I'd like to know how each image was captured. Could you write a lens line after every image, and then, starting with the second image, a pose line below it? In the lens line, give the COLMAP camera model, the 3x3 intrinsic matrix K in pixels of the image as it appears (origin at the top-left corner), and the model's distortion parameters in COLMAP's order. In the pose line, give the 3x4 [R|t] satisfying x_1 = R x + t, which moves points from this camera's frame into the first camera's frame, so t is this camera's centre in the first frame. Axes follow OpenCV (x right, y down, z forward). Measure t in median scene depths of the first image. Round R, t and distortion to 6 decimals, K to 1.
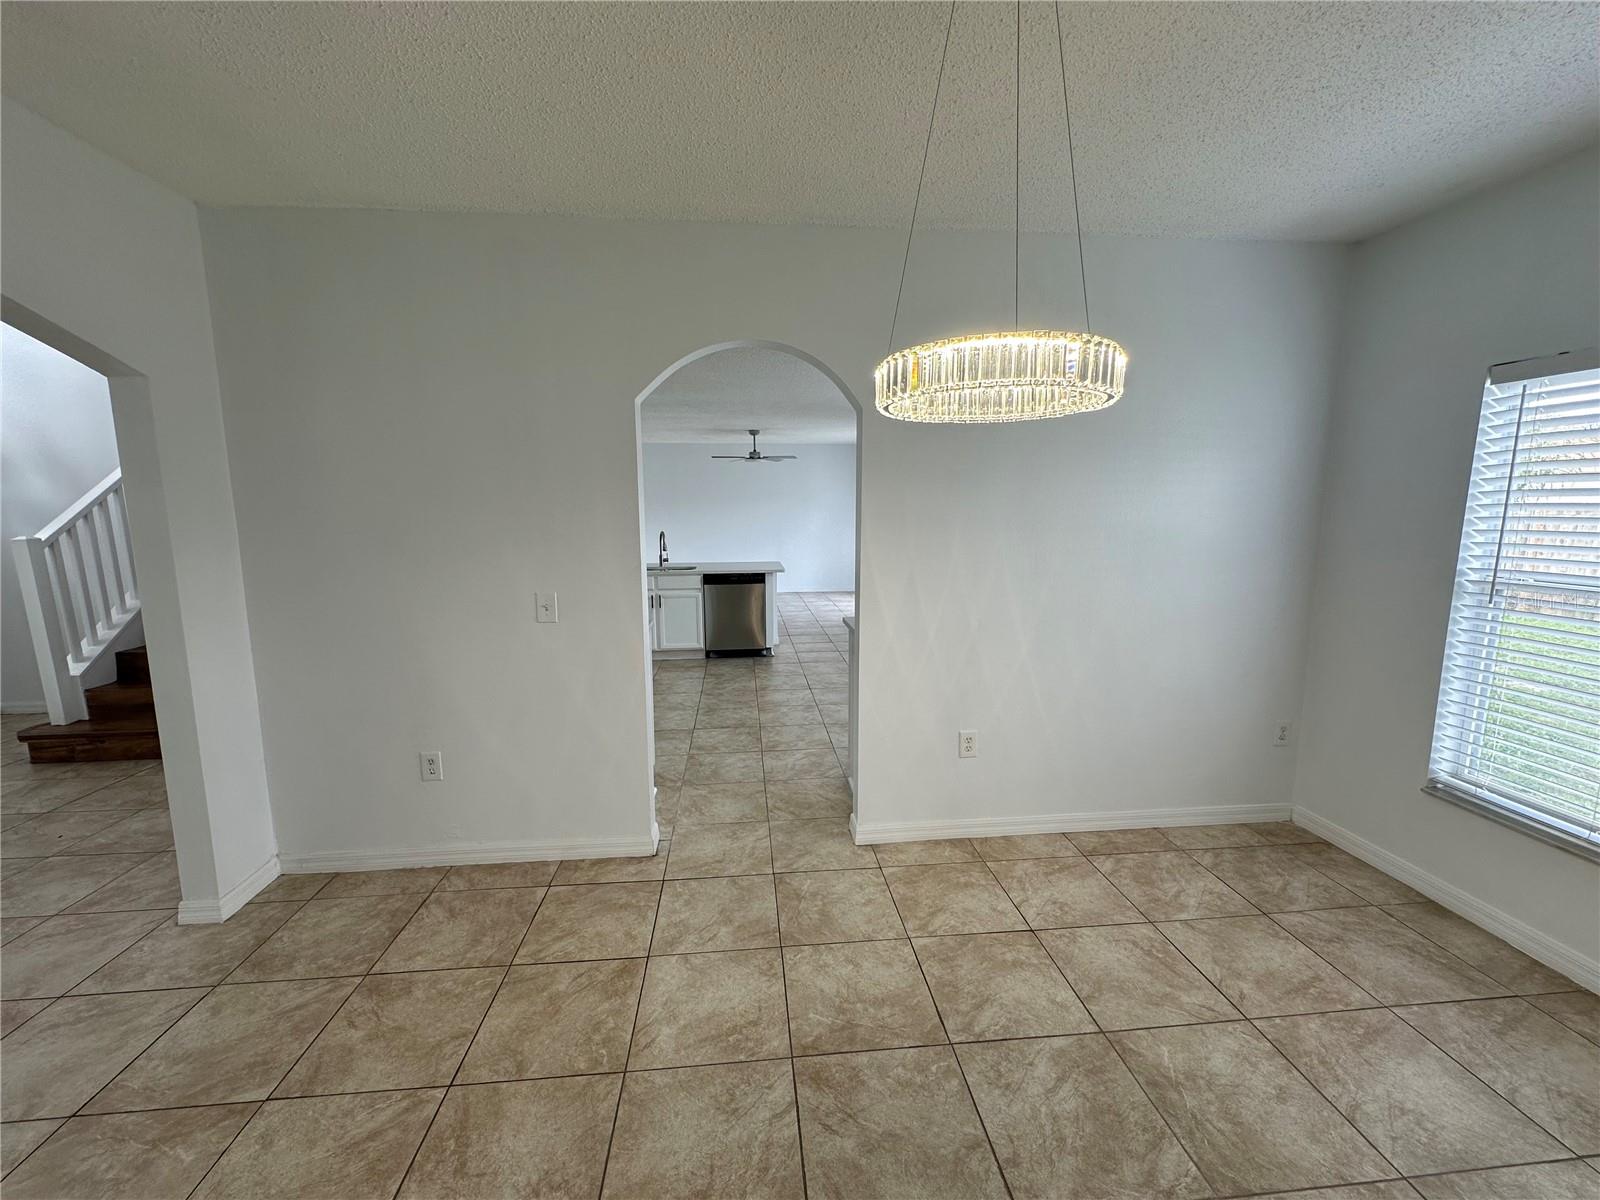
lens RADIAL K [[643.6, 0, 793.9], [0, 643.6, 603.7], [0, 0, 1]] dist [0.000006, -0.000841]
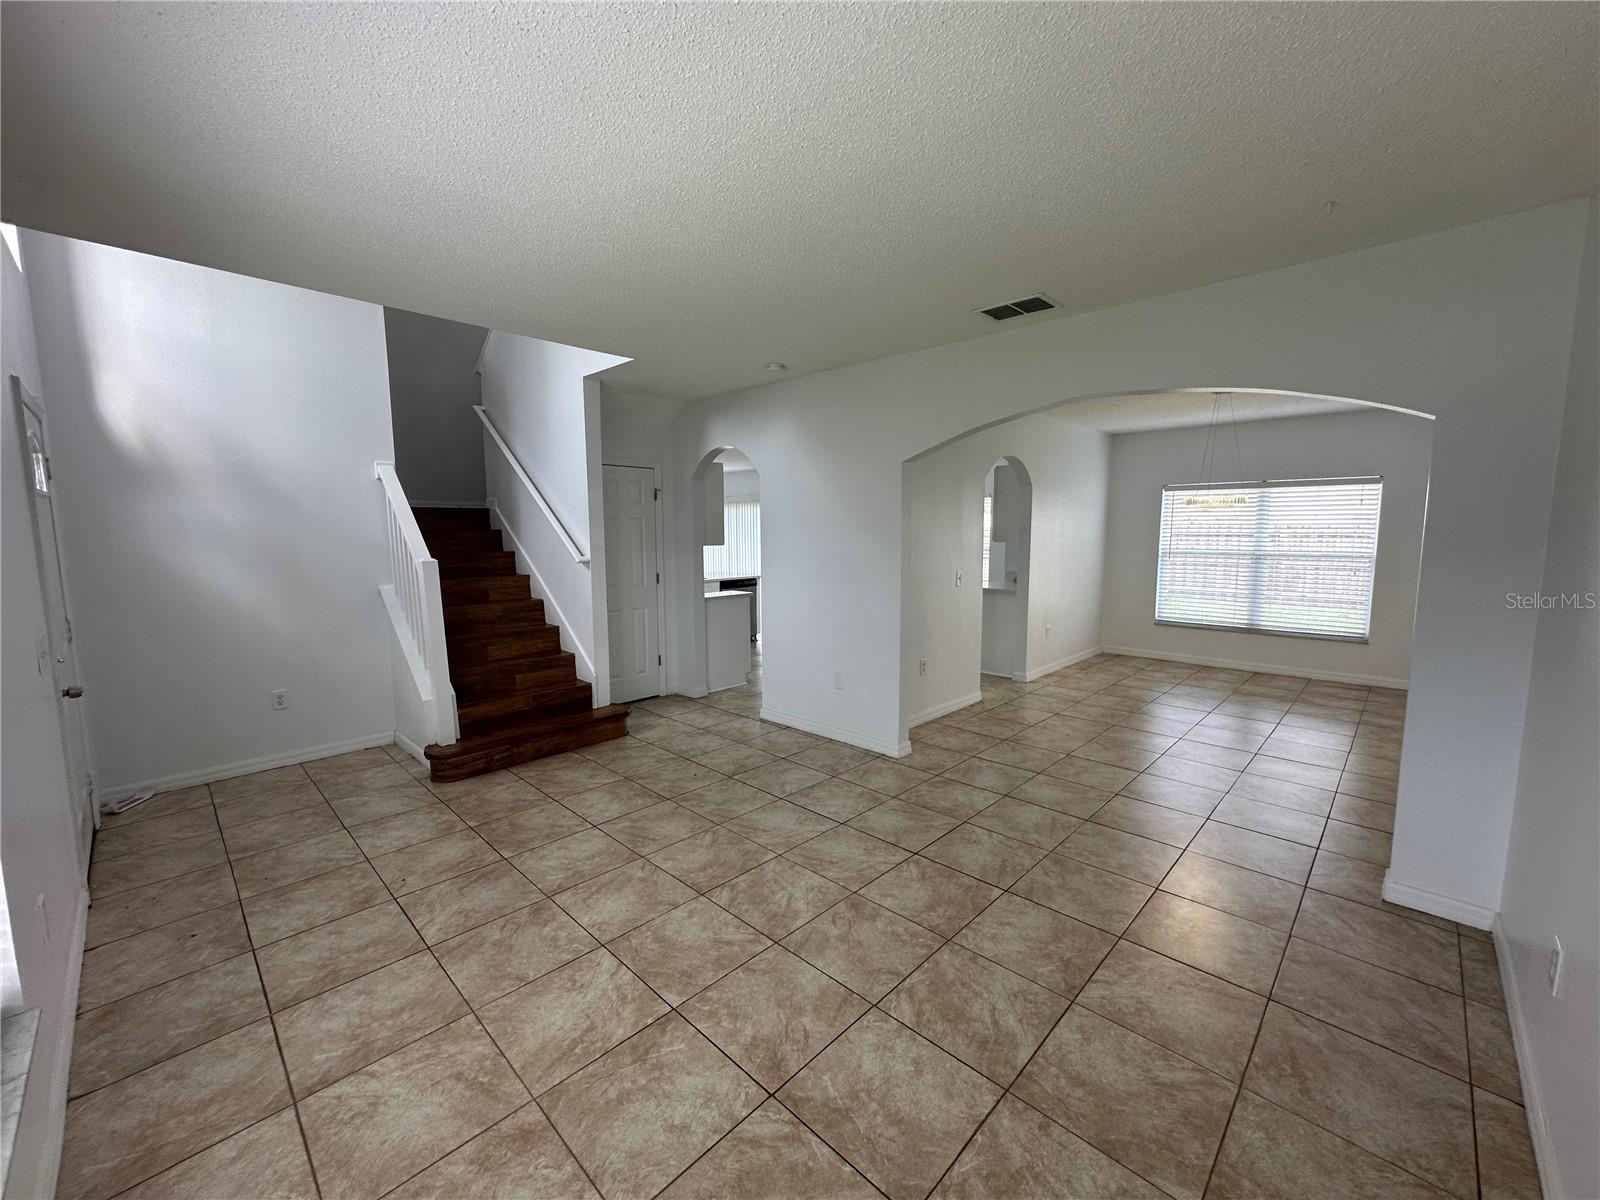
lens RADIAL K [[643.6, 0, 799.0], [0, 643.6, 608.7], [0, 0, 1]] dist [0.000006, -0.000841]
pose [[0.758698, -0.079619, 0.646559, -1.946125], [0.098230, 0.995137, 0.007276, 0.032786], [-0.643994, 0.057991, 0.762830, -0.192192]]
